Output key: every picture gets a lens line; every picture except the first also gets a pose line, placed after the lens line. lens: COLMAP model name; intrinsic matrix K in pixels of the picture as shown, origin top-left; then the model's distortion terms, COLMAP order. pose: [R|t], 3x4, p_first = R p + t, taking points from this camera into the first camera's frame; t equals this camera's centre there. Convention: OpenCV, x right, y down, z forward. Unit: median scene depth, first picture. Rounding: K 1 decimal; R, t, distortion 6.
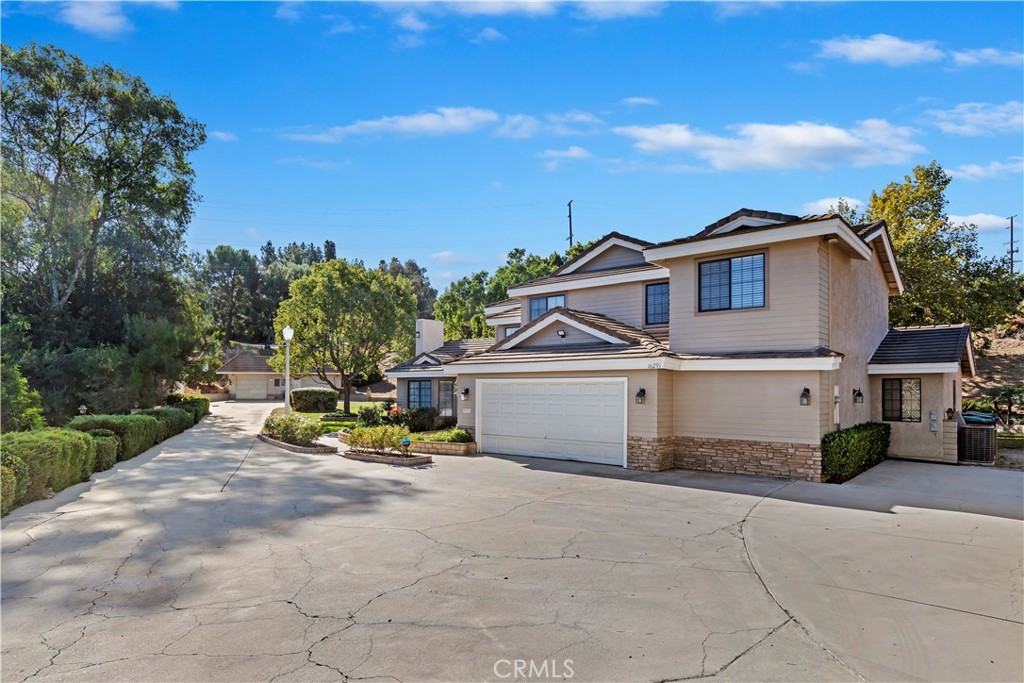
lens RADIAL K [[579.2, 0, 506.2], [0, 579.2, 380.6], [0, 0, 1]] dist [0.004977, -0.000633]
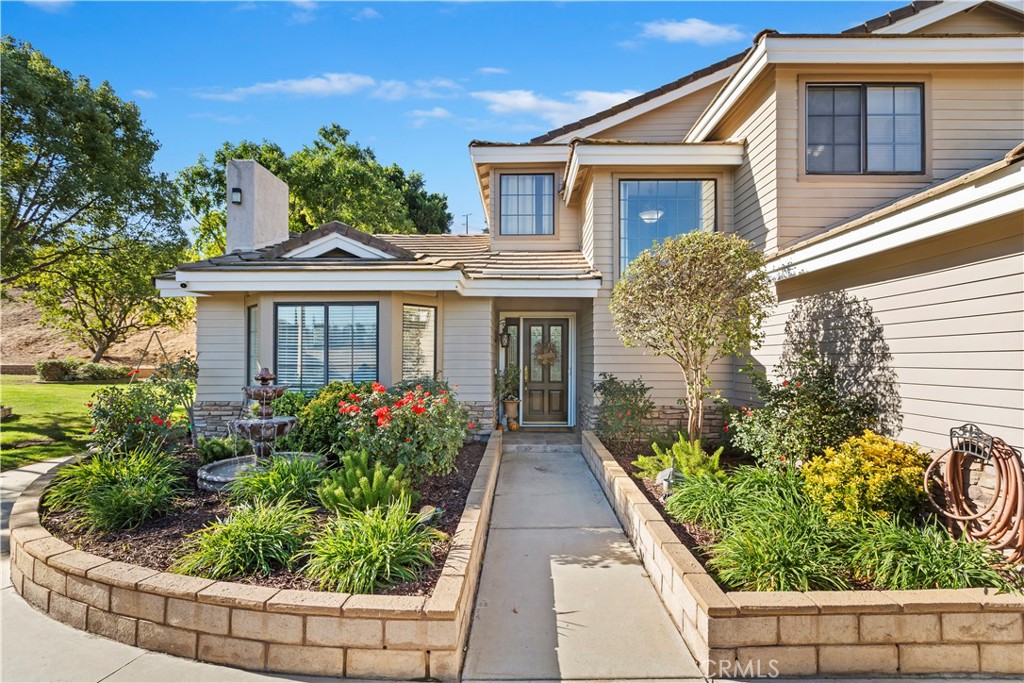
lens RADIAL K [[474.3, 0, 516.4], [0, 474.3, 351.6], [0, 0, 1]] dist [-0.004074, -0.000537]
pose [[0.765127, 0.011022, 0.643785, -0.351819], [-0.011013, 0.999931, -0.004031, 0.040614], [-0.643785, -0.004006, 0.765196, 1.054801]]
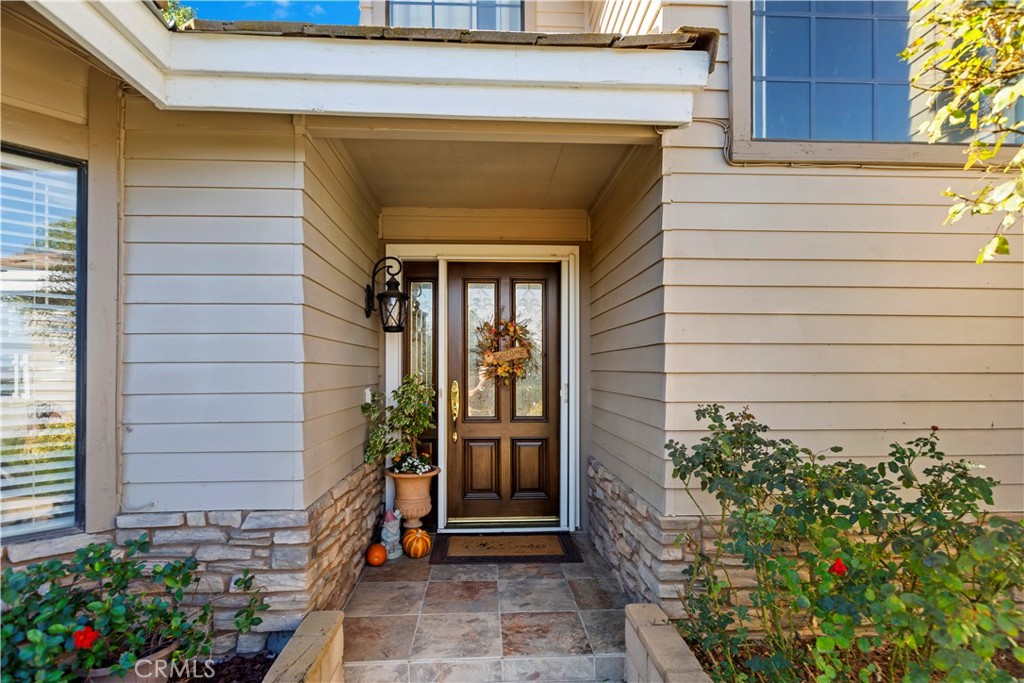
lens RADIAL K [[525.0, 0, 510.4], [0, 525.0, 367.1], [0, 0, 1]] dist [-0.000385, -0.000078]
pose [[0.724749, 0.002780, 0.689007, -0.144061], [-0.008749, 0.999948, 0.005168, 0.047257], [-0.688957, -0.009774, 0.724736, 1.268221]]
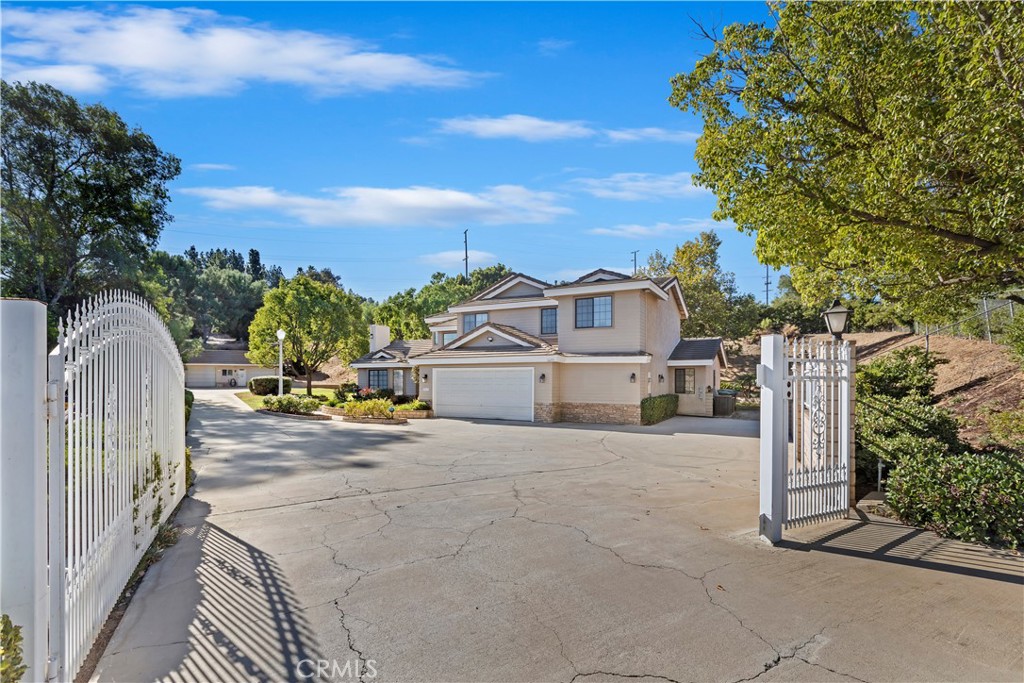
lens RADIAL K [[477.2, 0, 507.4], [0, 477.2, 380.9], [0, 0, 1]] dist [-0.001776, 0.000020]
pose [[0.977730, -0.002346, 0.209855, -0.126629], [-0.001367, 0.999845, 0.017550, 0.008600], [-0.209864, -0.017446, 0.977575, -0.263953]]
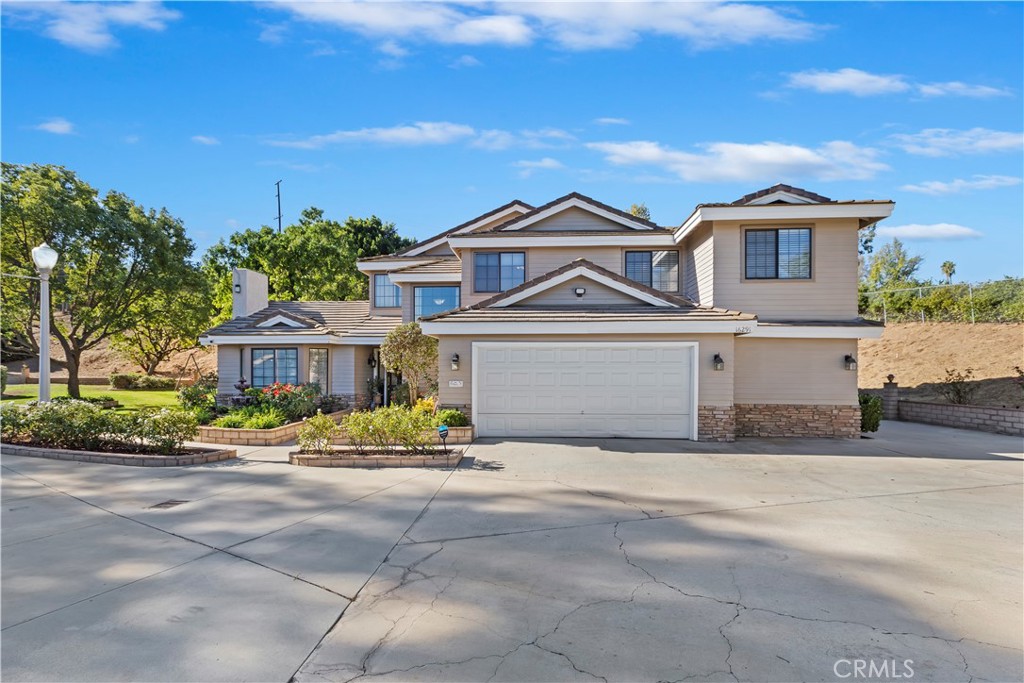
lens RADIAL K [[483.7, 0, 516.0], [0, 483.7, 369.9], [0, 0, 1]] dist [0.009355, 0.000438]
pose [[0.797767, 0.000897, 0.602966, -0.403415], [-0.007812, 0.999930, 0.008849, 0.028566], [-0.602916, -0.011770, 0.797718, 0.470782]]
